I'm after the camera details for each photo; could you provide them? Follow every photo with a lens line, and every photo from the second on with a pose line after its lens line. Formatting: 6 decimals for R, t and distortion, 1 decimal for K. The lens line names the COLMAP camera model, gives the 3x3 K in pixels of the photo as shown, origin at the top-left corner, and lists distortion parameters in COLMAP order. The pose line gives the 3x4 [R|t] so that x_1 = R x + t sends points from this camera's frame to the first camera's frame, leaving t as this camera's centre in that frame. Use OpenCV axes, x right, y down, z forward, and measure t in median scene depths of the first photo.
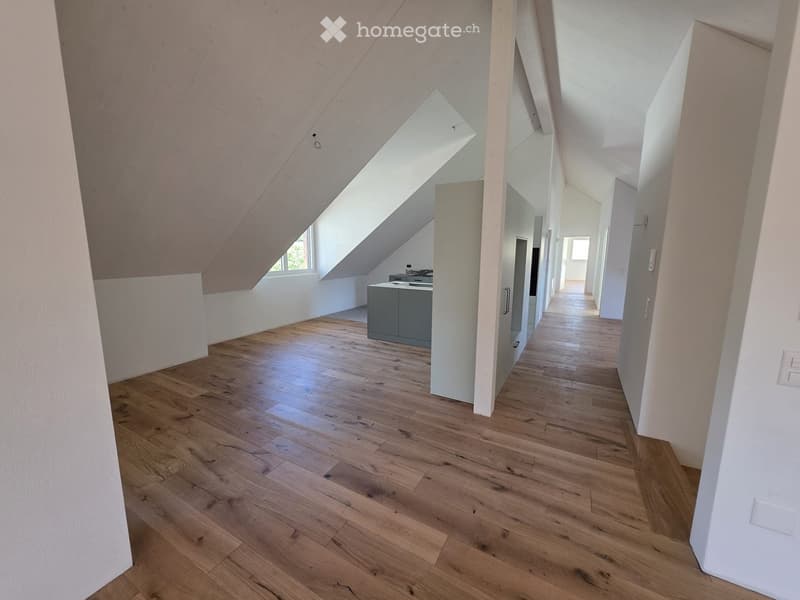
lens RADIAL K [[316.4, 0, 401.6], [0, 316.4, 297.2], [0, 0, 1]] dist [-0.001503, -0.000509]
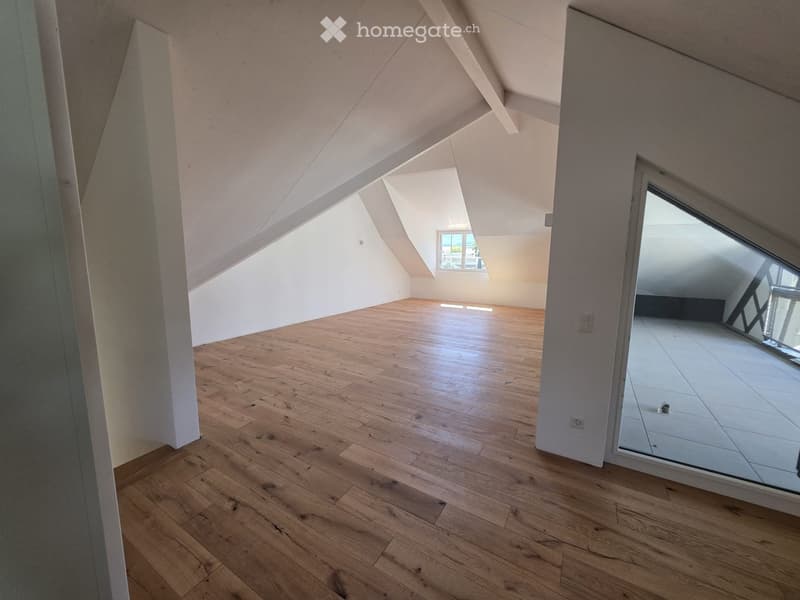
lens RADIAL K [[316.4, 0, 401.1], [0, 316.4, 297.0], [0, 0, 1]] dist [-0.001503, -0.000509]
pose [[-0.999359, -0.021985, 0.028269, -0.127334], [-0.012704, 0.955686, 0.294114, -0.272388], [-0.033482, 0.293567, -0.955352, 1.696624]]
